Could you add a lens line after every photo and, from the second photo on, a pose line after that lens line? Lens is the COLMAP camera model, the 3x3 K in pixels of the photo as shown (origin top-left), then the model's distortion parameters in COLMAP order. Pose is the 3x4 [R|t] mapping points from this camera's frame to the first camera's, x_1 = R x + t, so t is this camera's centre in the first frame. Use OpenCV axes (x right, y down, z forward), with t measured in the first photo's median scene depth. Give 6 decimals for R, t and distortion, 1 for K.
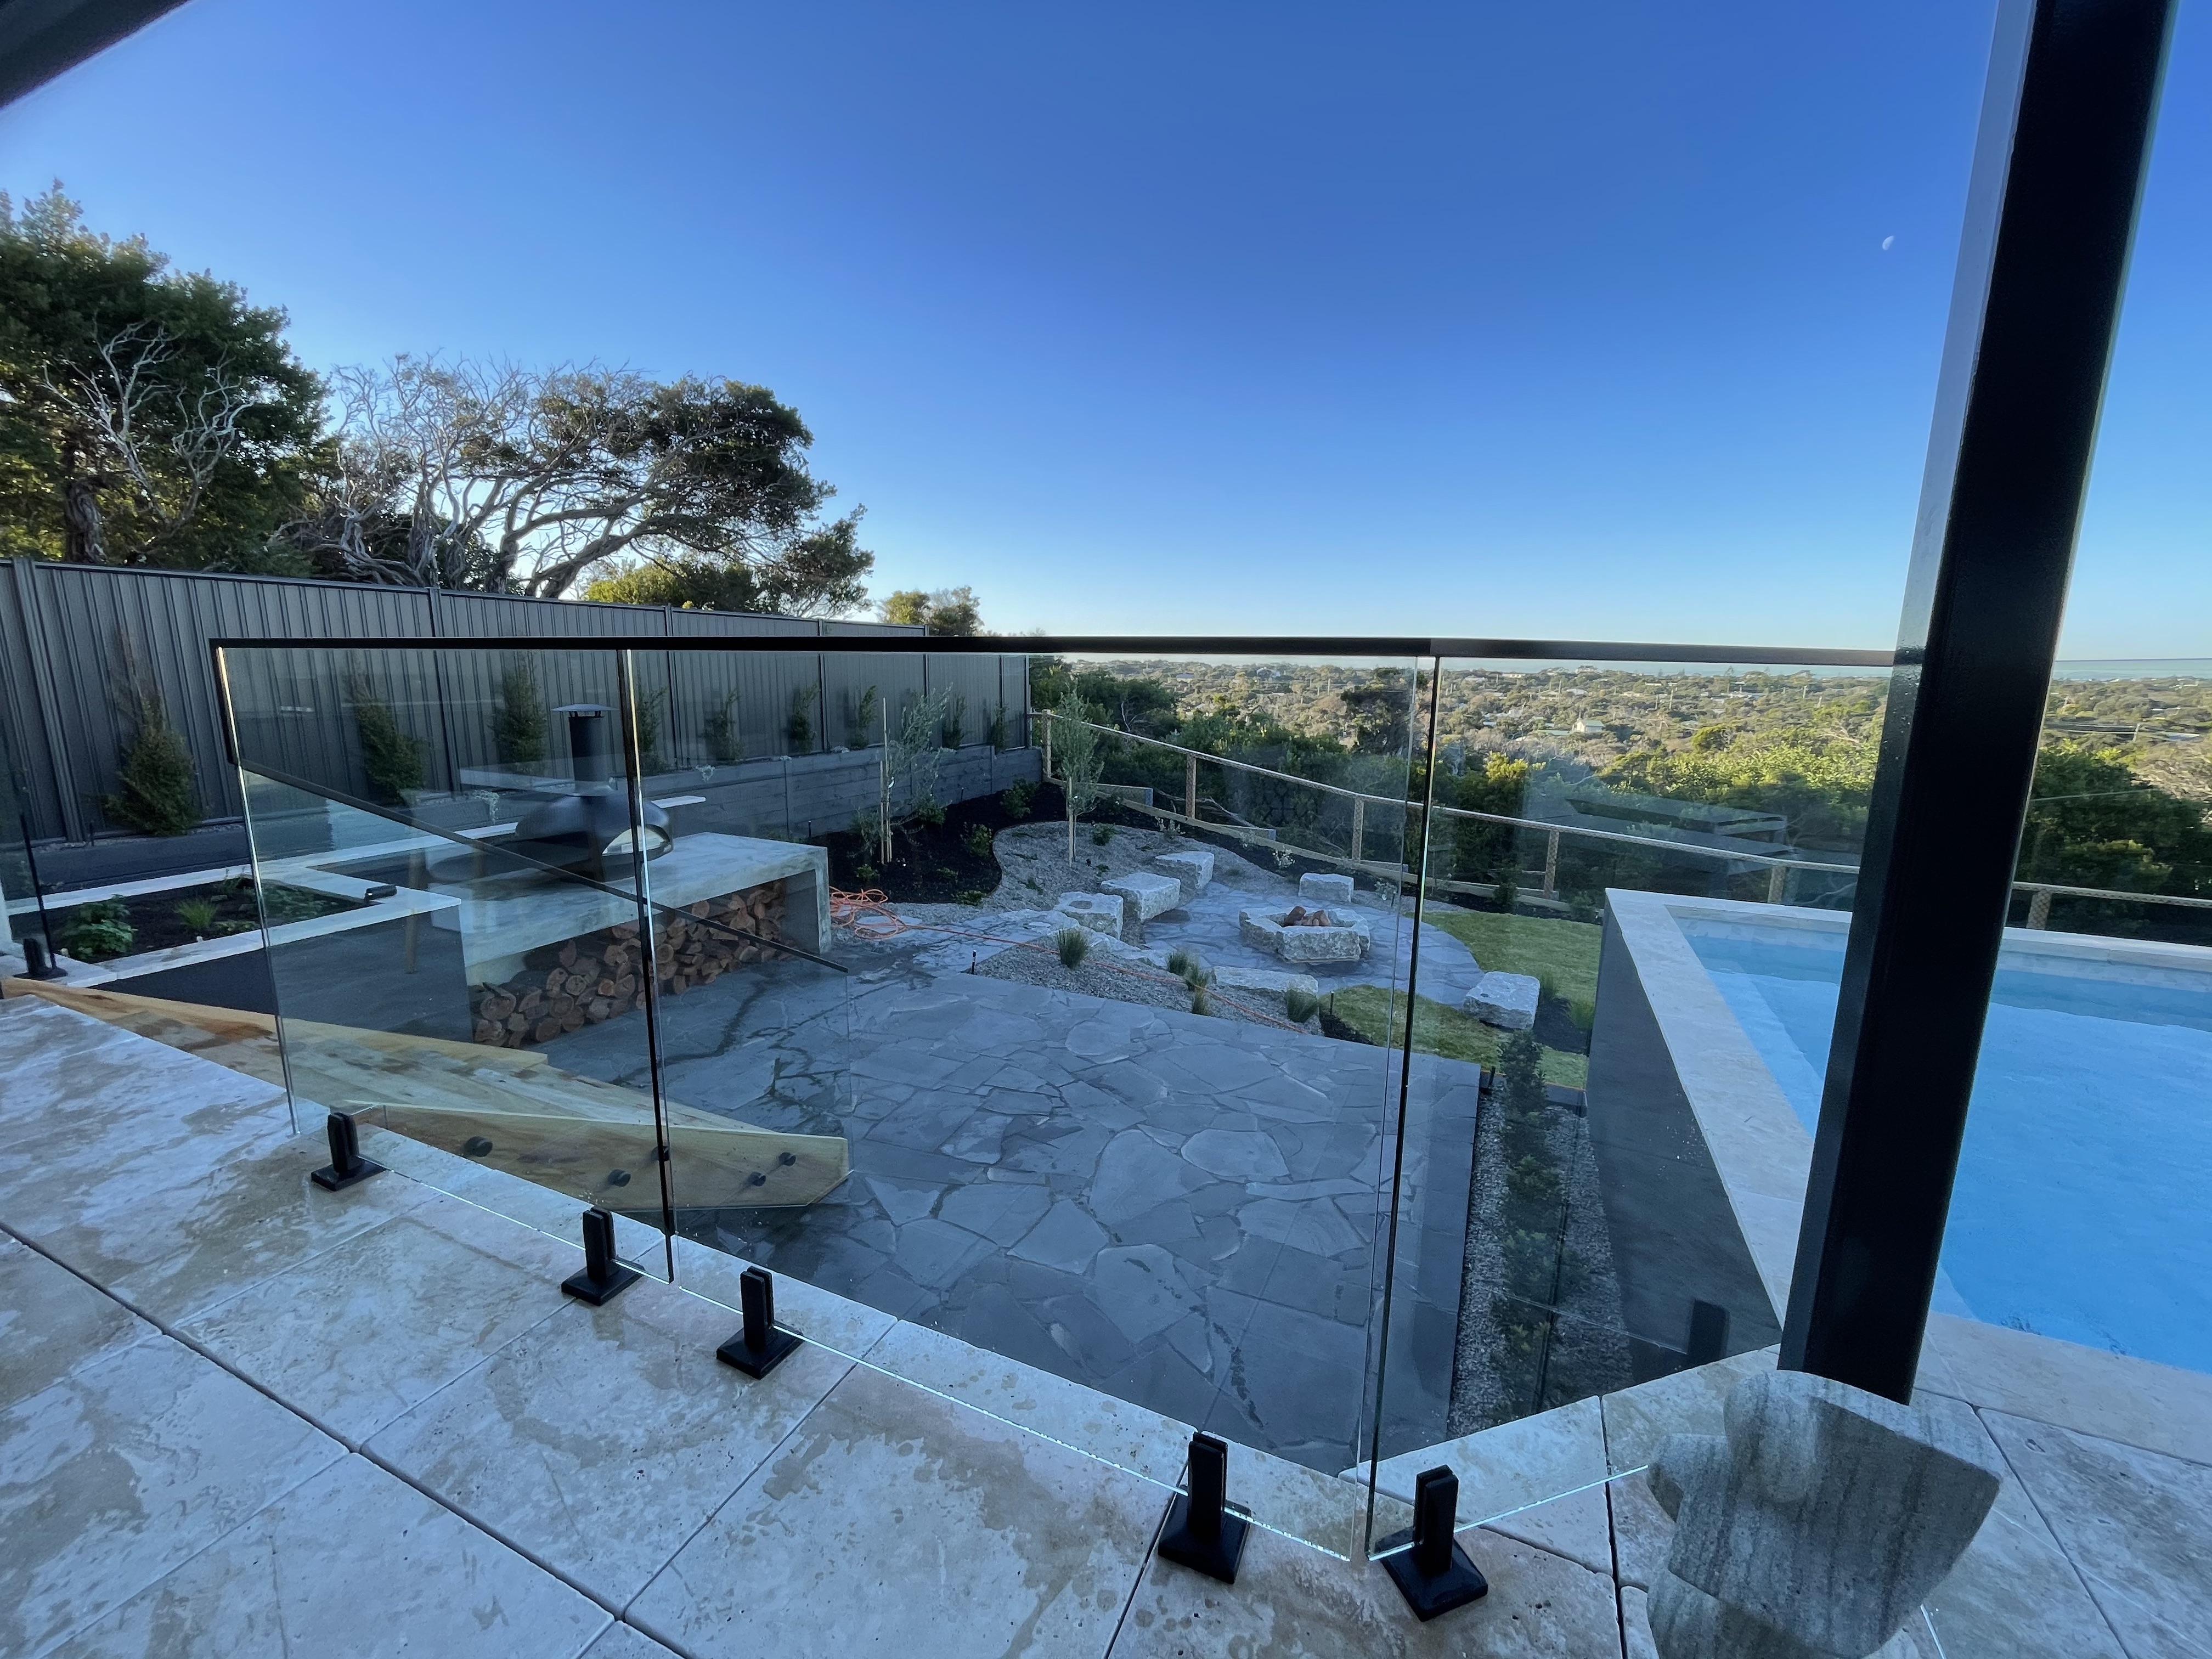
lens RADIAL K [[894.8, 0, 1098.1], [0, 894.8, 839.0], [0, 0, 1]] dist [-0.002473, -0.000110]
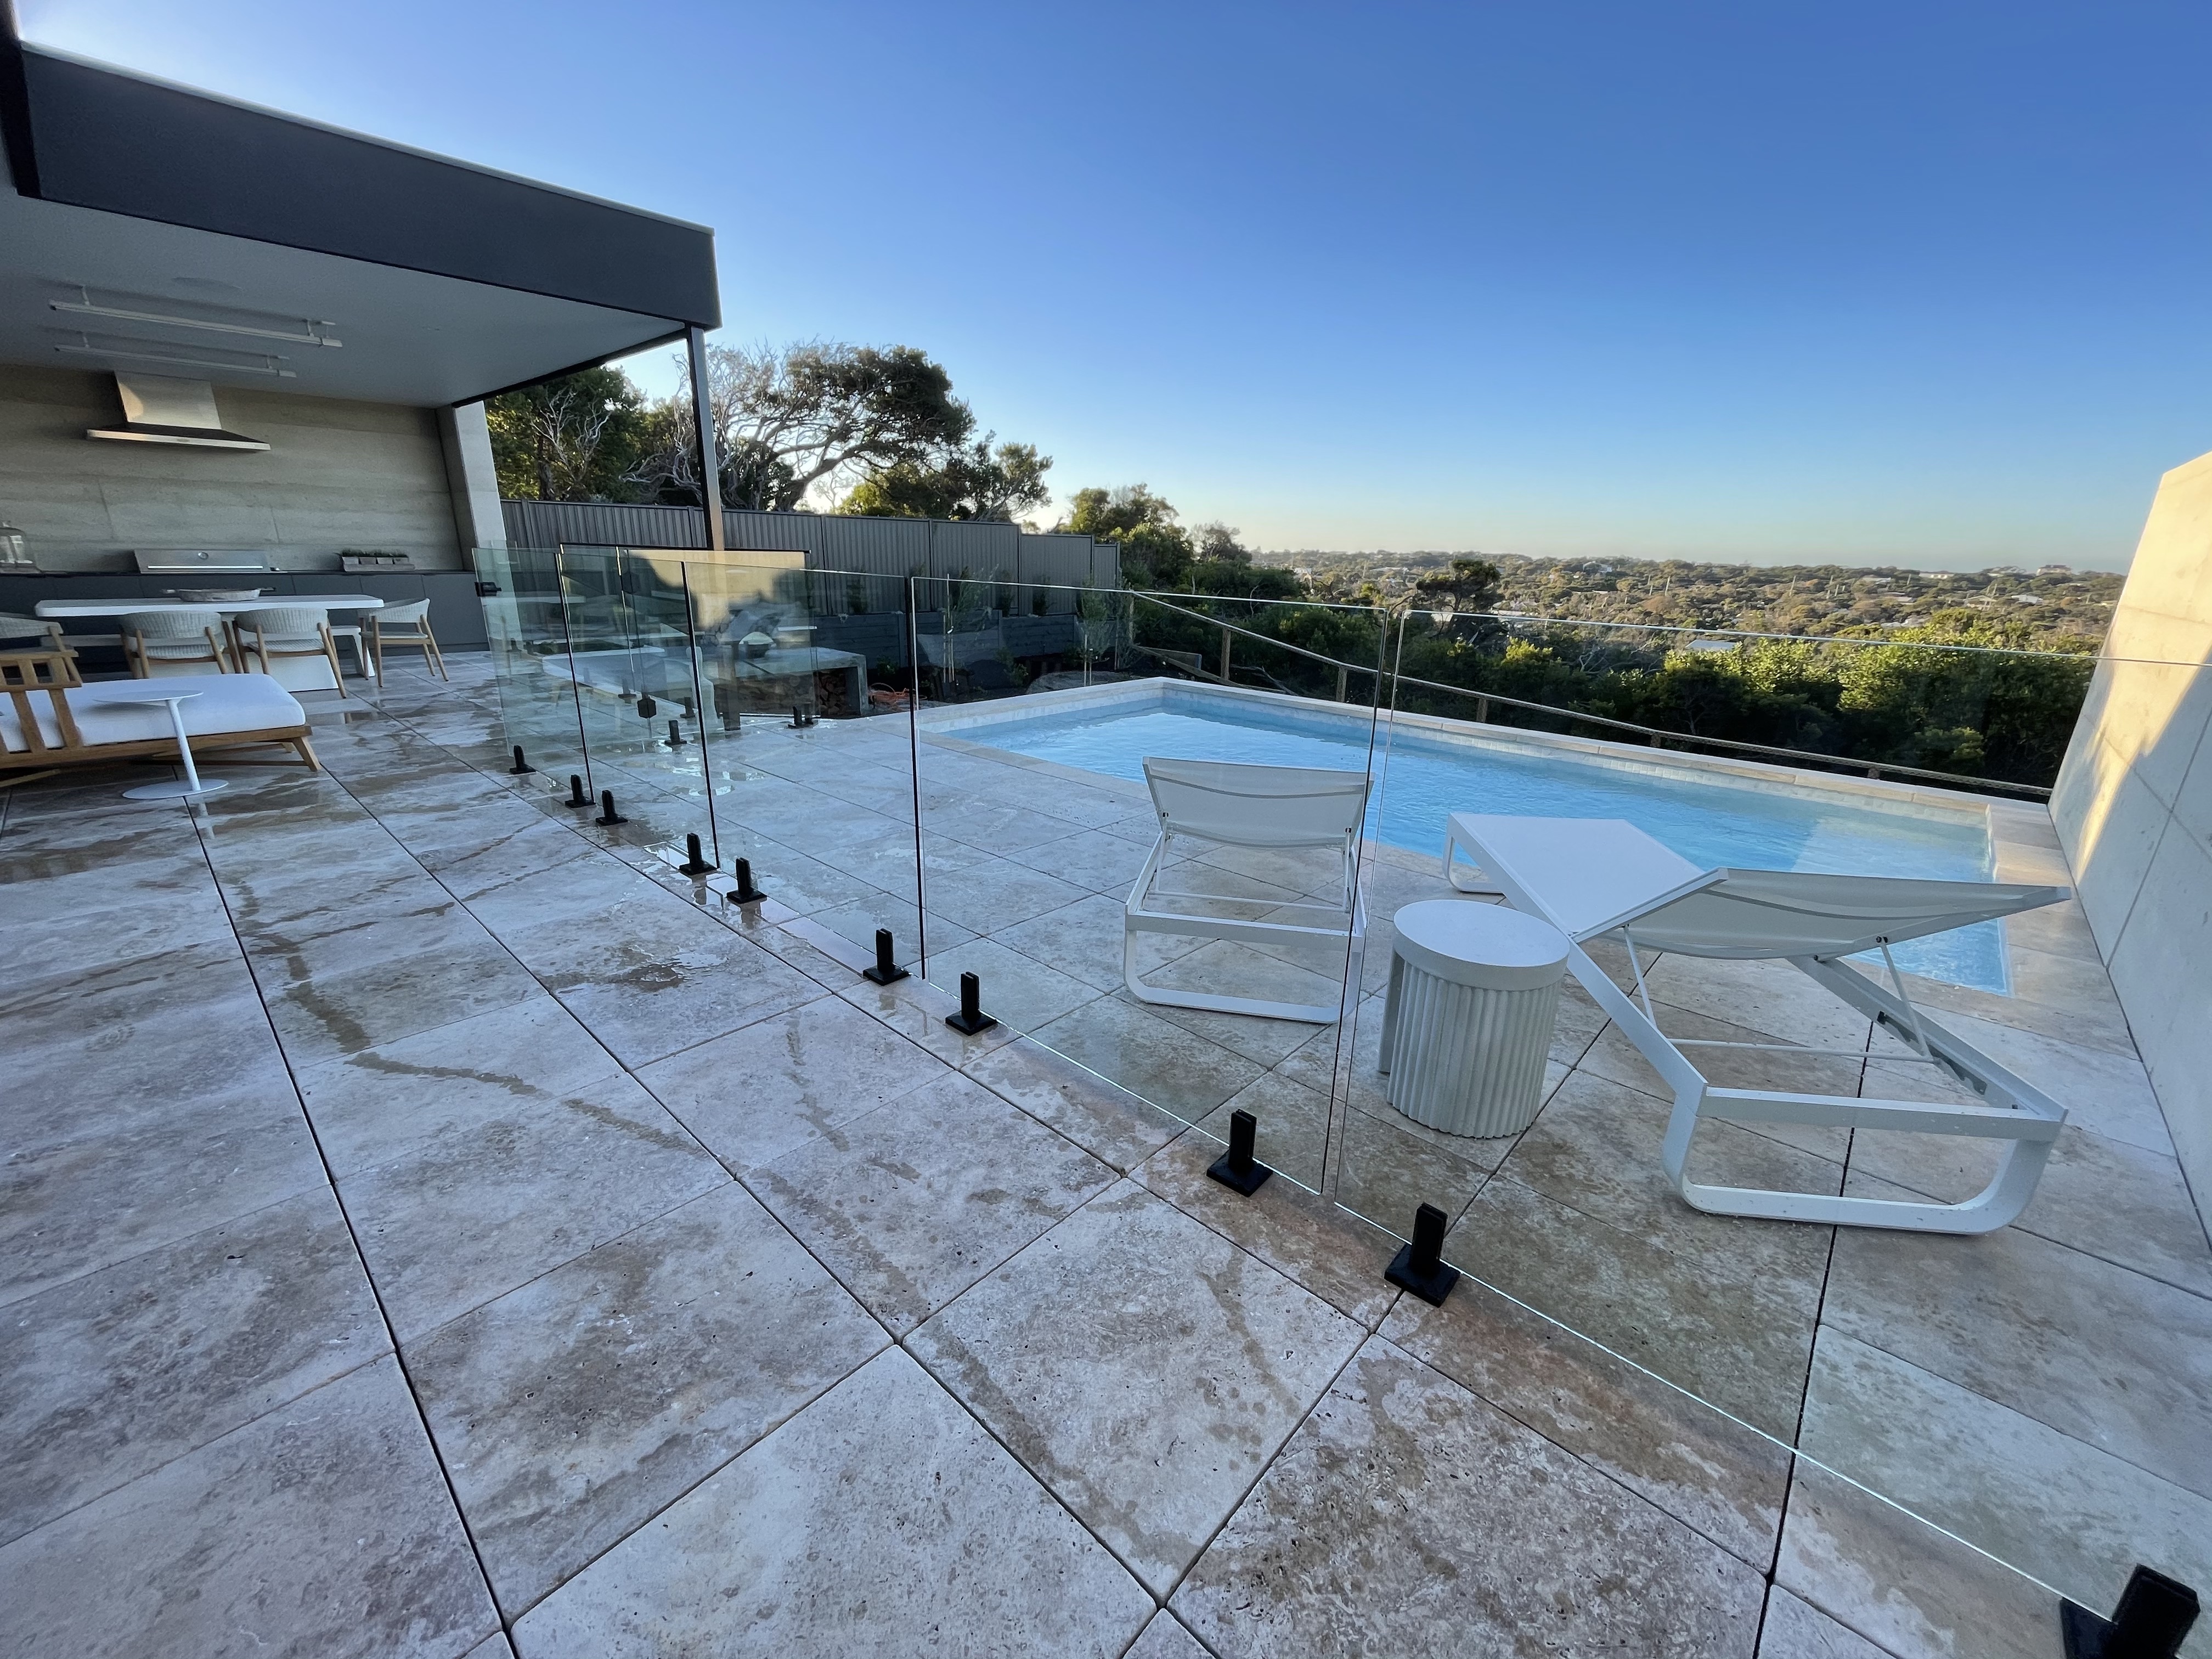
lens RADIAL K [[894.8, 0, 1098.1], [0, 894.8, 839.0], [0, 0, 1]] dist [-0.002473, -0.000110]
pose [[0.949047, 0.105401, -0.296985, 0.355816], [-0.070310, 0.989474, 0.126484, 0.056870], [0.307190, -0.099158, 0.946468, -0.296977]]
